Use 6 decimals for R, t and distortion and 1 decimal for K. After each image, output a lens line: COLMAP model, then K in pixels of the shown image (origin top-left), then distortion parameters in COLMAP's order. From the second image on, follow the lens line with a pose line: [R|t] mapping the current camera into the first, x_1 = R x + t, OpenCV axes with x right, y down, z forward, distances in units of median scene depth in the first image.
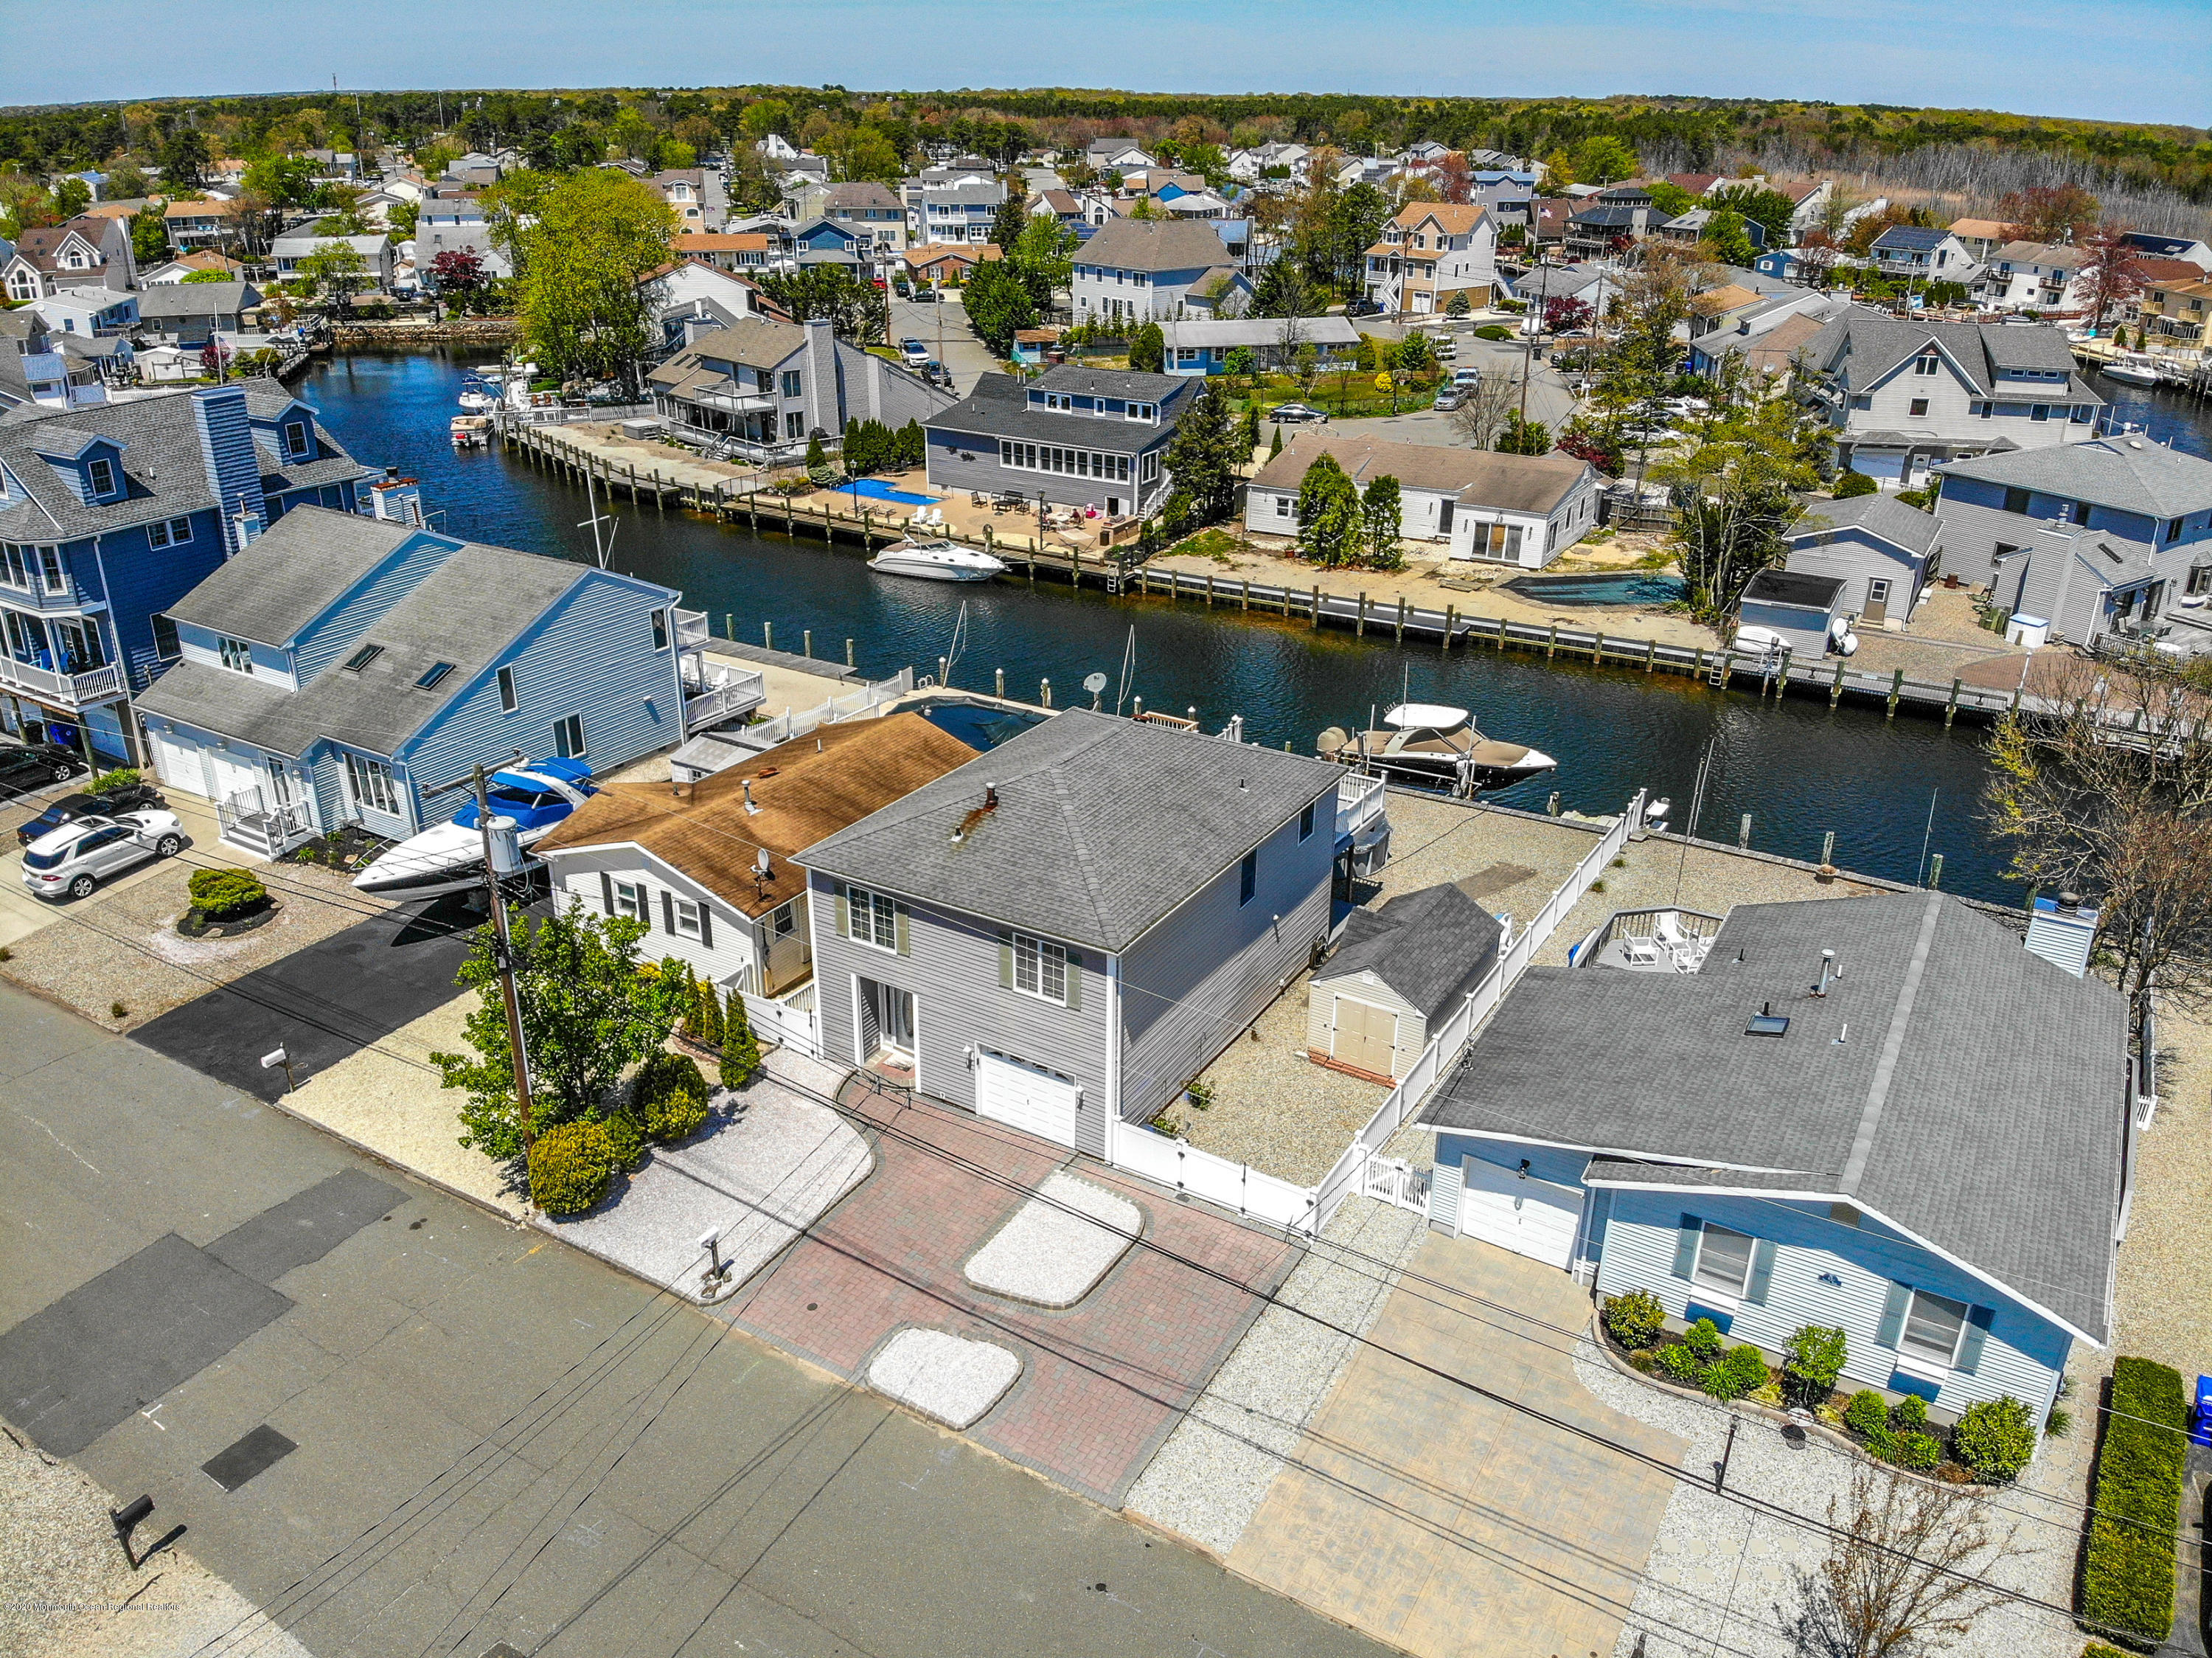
lens RADIAL K [[1576.6, 0, 1106.0], [0, 1576.6, 829.0], [0, 0, 1]] dist [0.237903, -0.469535]
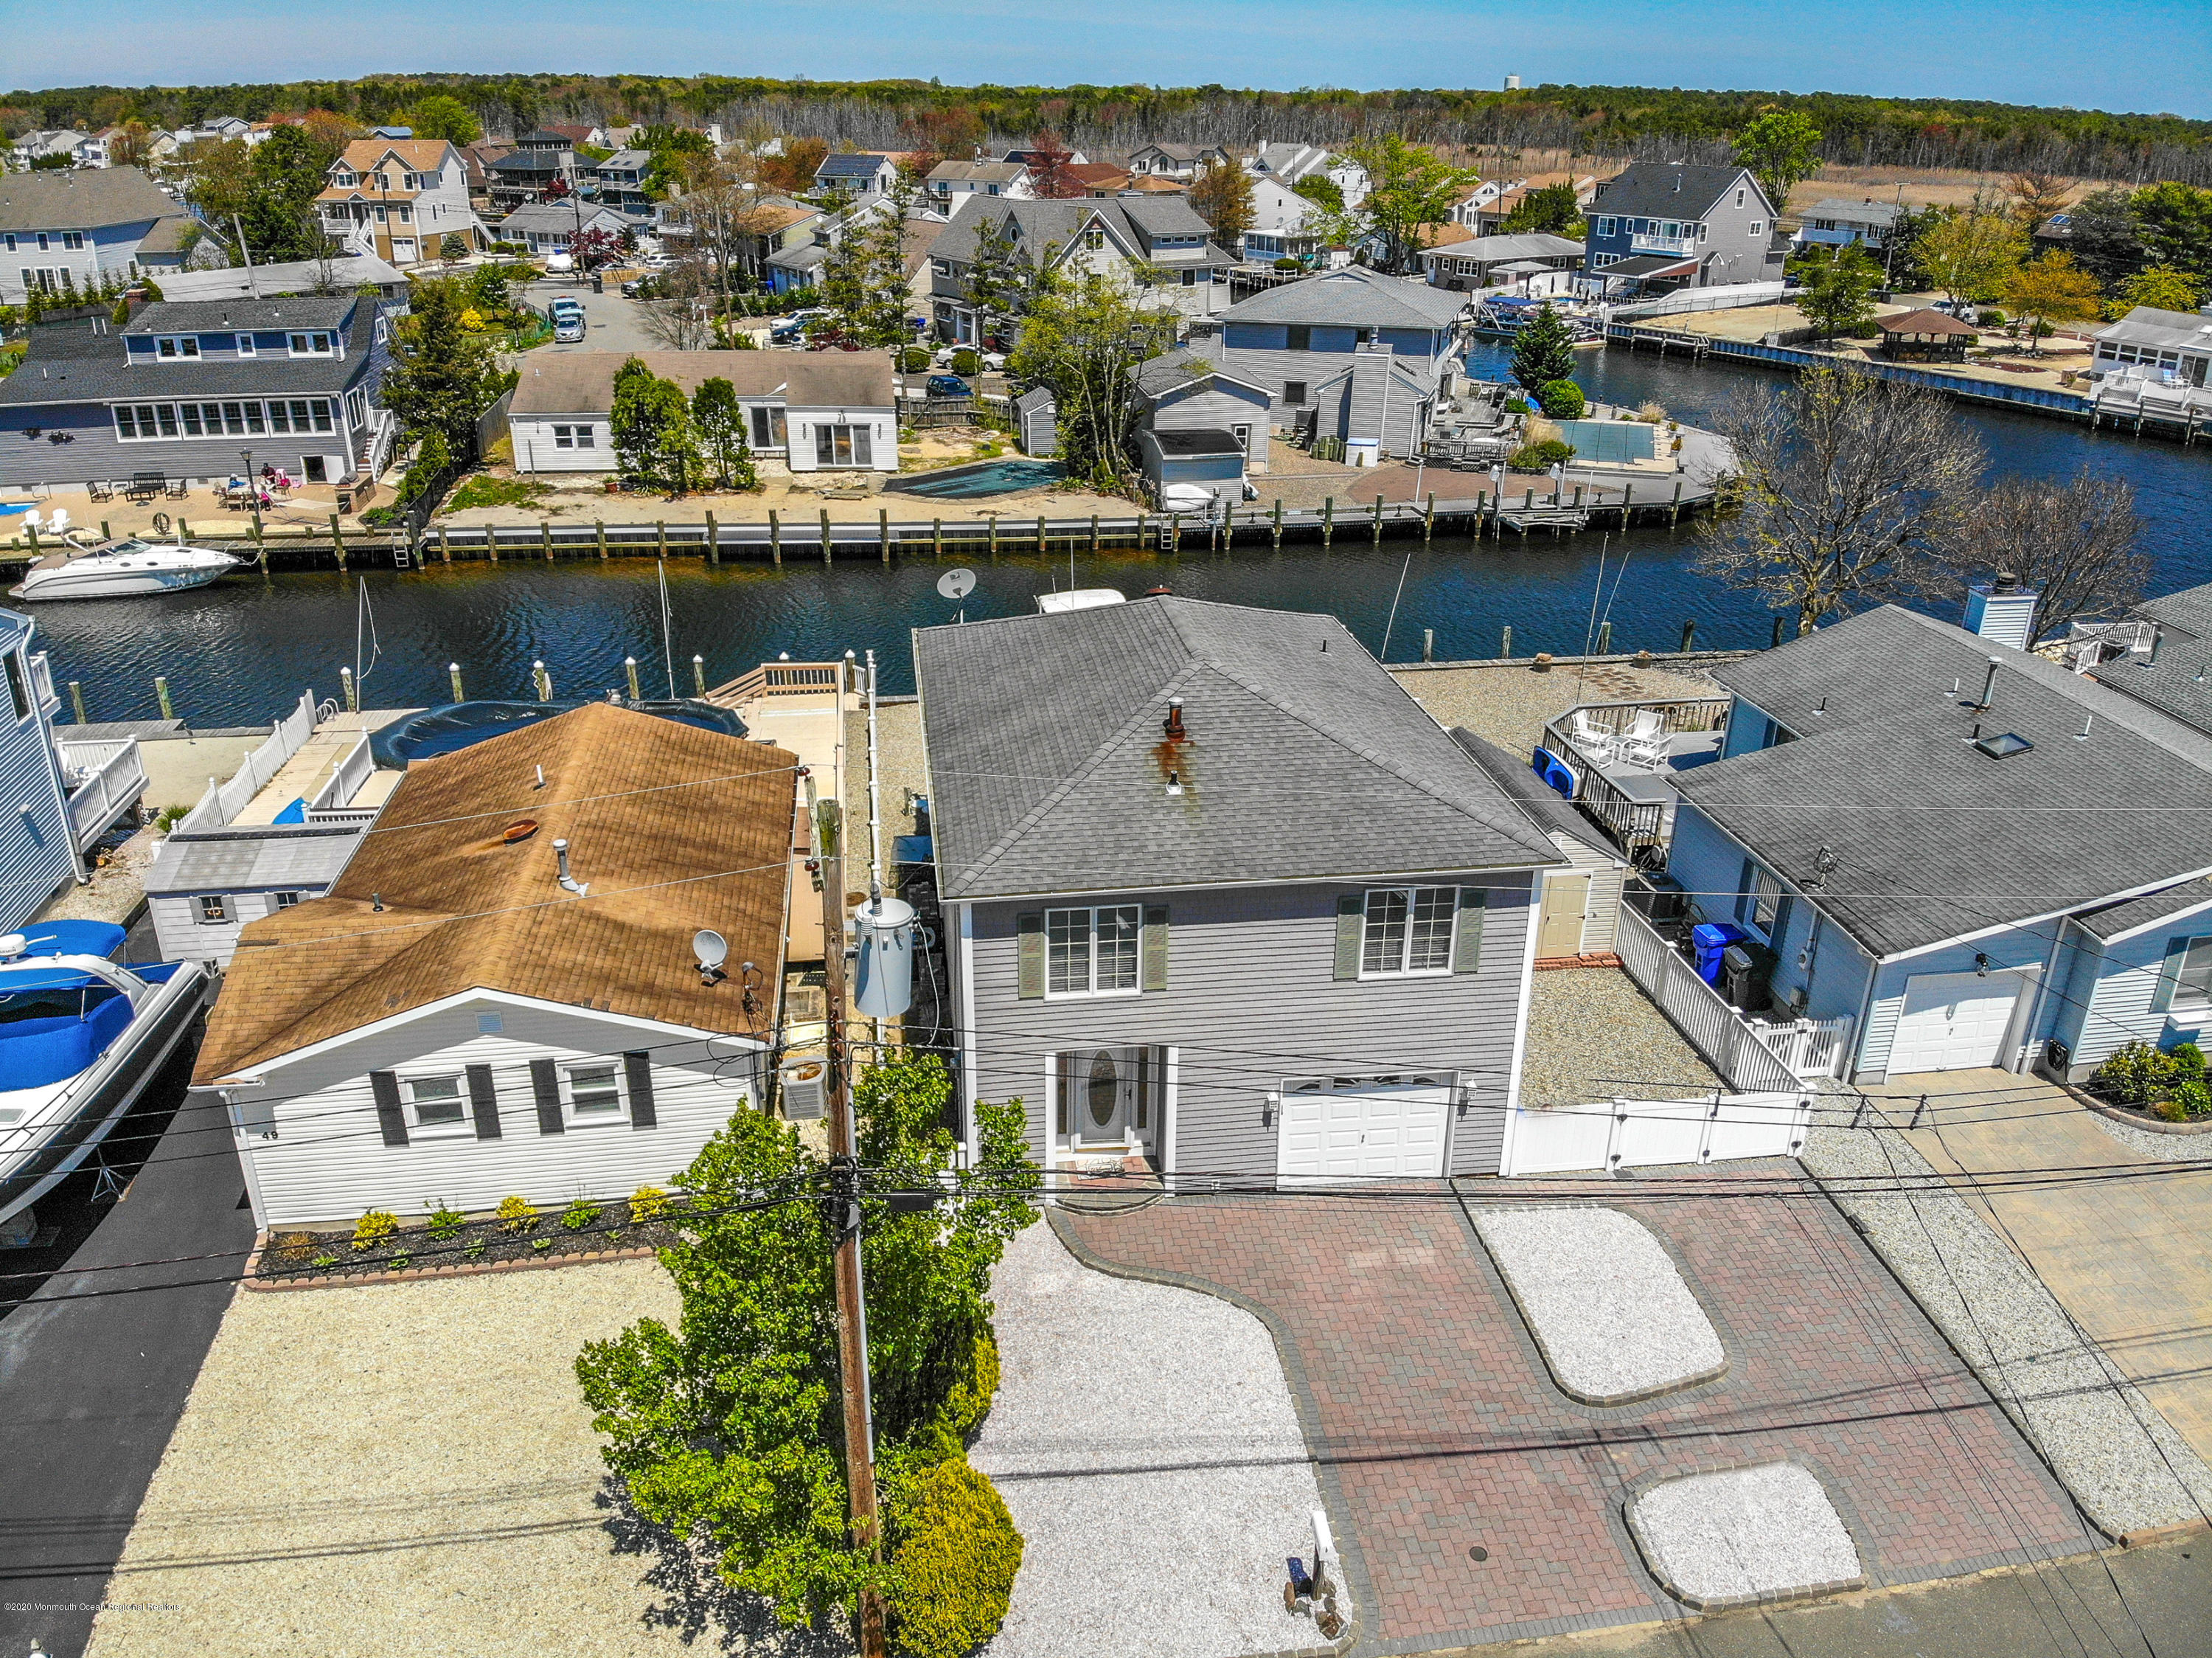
lens RADIAL K [[1592.0, 0, 1106.0], [0, 1592.0, 829.0], [0, 0, 1]] dist [0.165242, -0.316817]
pose [[0.776049, -0.260372, 0.574416, -0.243894], [0.256024, 0.962438, 0.090361, -0.021770], [-0.576367, 0.076940, 0.813561, 0.247772]]
